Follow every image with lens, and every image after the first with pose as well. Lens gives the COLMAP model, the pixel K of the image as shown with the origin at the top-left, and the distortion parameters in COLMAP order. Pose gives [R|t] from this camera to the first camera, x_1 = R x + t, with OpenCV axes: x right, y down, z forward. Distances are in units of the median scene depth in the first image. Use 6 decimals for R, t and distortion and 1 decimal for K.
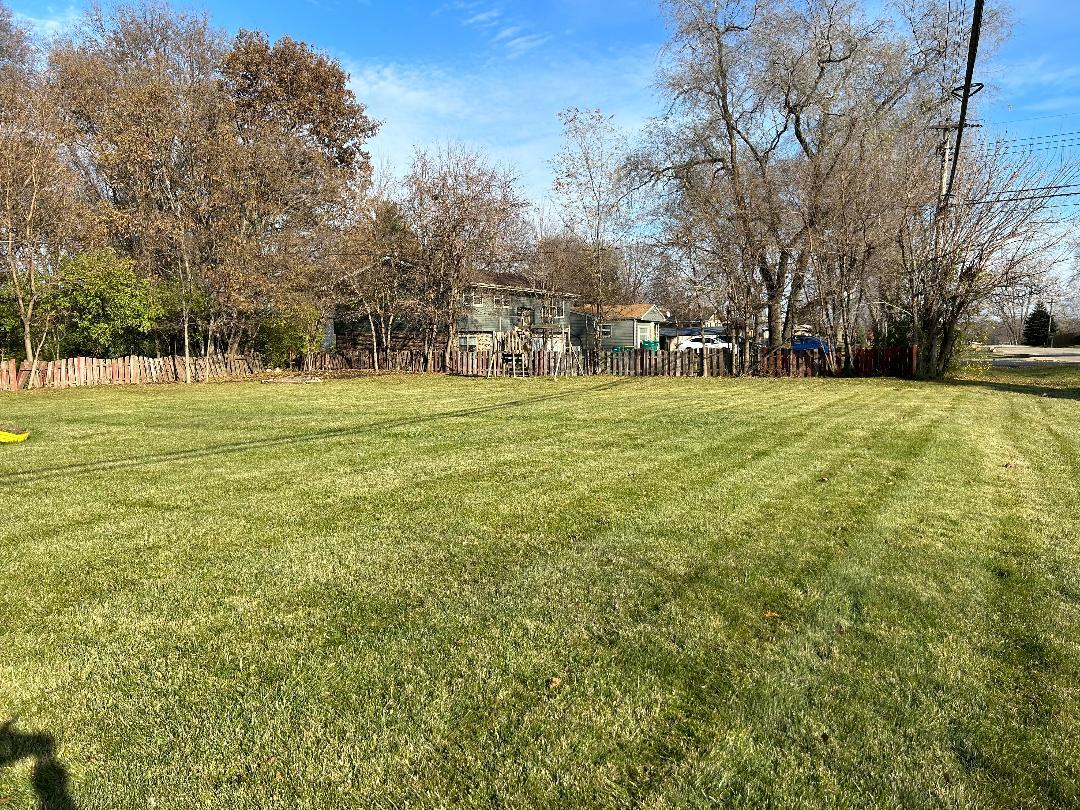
lens RADIAL K [[808.7, 0, 544.7], [0, 808.7, 401.9], [0, 0, 1]] dist [0.064200, -0.073712]
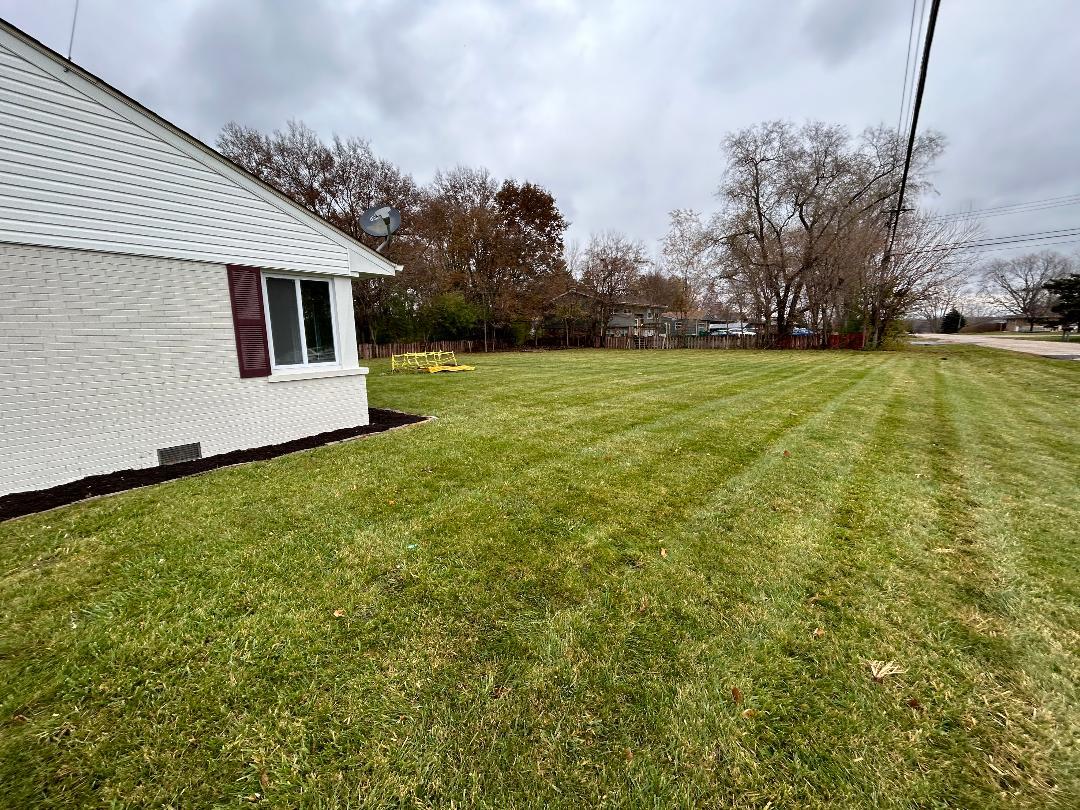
lens RADIAL K [[440.8, 0, 539.4], [0, 440.8, 402.9], [0, 0, 1]] dist [0.016070, -0.000224]
pose [[0.979331, 0.025028, -0.200708, -0.048933], [-0.008810, 0.996651, 0.081294, 0.010881], [0.202071, -0.077846, 0.976272, -0.112654]]
